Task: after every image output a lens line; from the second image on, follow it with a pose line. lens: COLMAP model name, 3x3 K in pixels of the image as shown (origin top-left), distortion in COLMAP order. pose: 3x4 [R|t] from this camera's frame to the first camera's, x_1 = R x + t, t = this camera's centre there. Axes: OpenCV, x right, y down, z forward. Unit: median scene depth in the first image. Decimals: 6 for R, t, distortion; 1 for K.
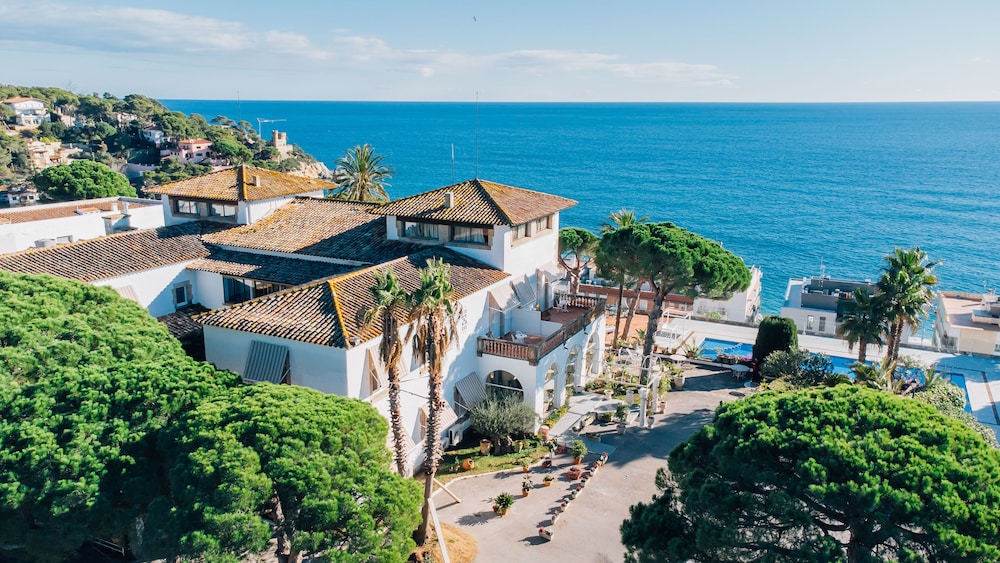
lens RADIAL K [[738.6, 0, 494.2], [0, 738.6, 285.5], [0, 0, 1]] dist [0.032888, 0.011853]
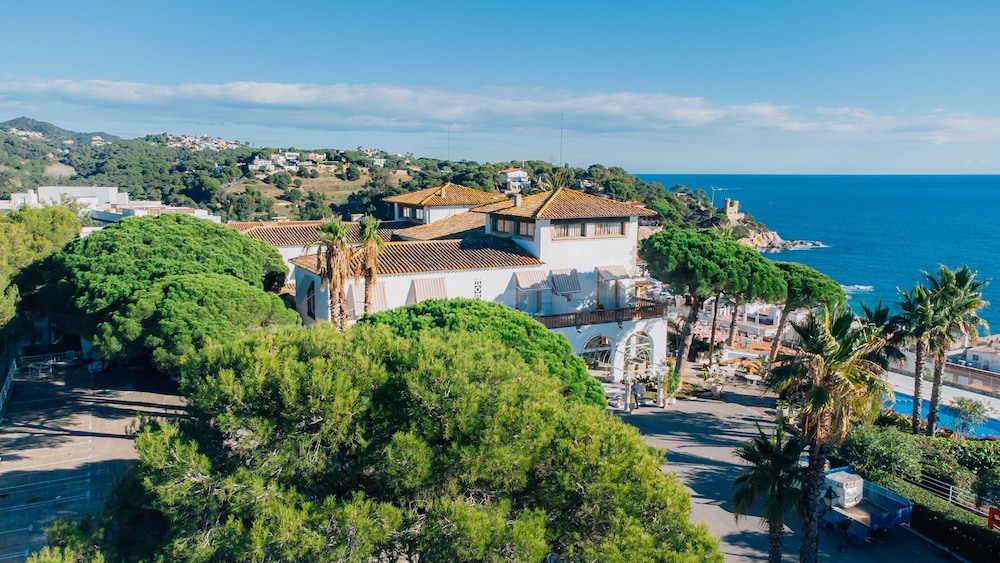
lens RADIAL K [[738.6, 0, 496.3], [0, 738.6, 279.0], [0, 0, 1]] dist [0.032888, 0.011853]
pose [[0.813119, 0.078889, -0.576727, 0.073514], [-0.138467, 0.988548, -0.060002, 0.010533], [0.565389, 0.128647, 0.814730, 0.002216]]
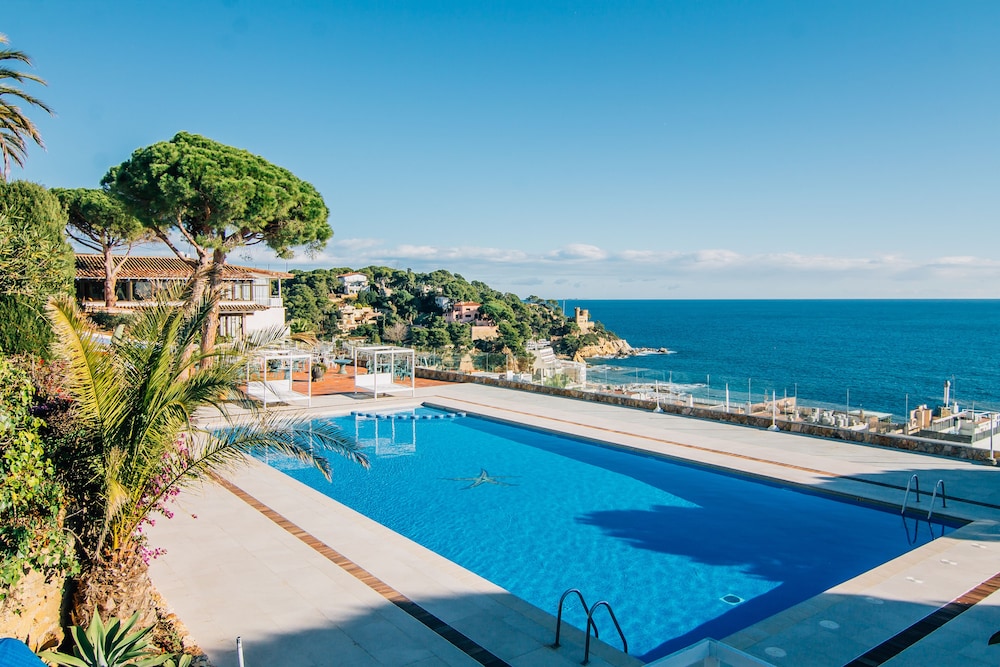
lens RADIAL K [[706.3, 0, 498.3], [0, 706.3, 331.4], [0, 0, 1]] dist [0.008097, 0.000360]
pose [[0.895635, 0.010933, -0.444656, 0.087698], [-0.097740, 0.980100, -0.172773, 0.015877], [0.433918, 0.198202, 0.878880, 0.120588]]
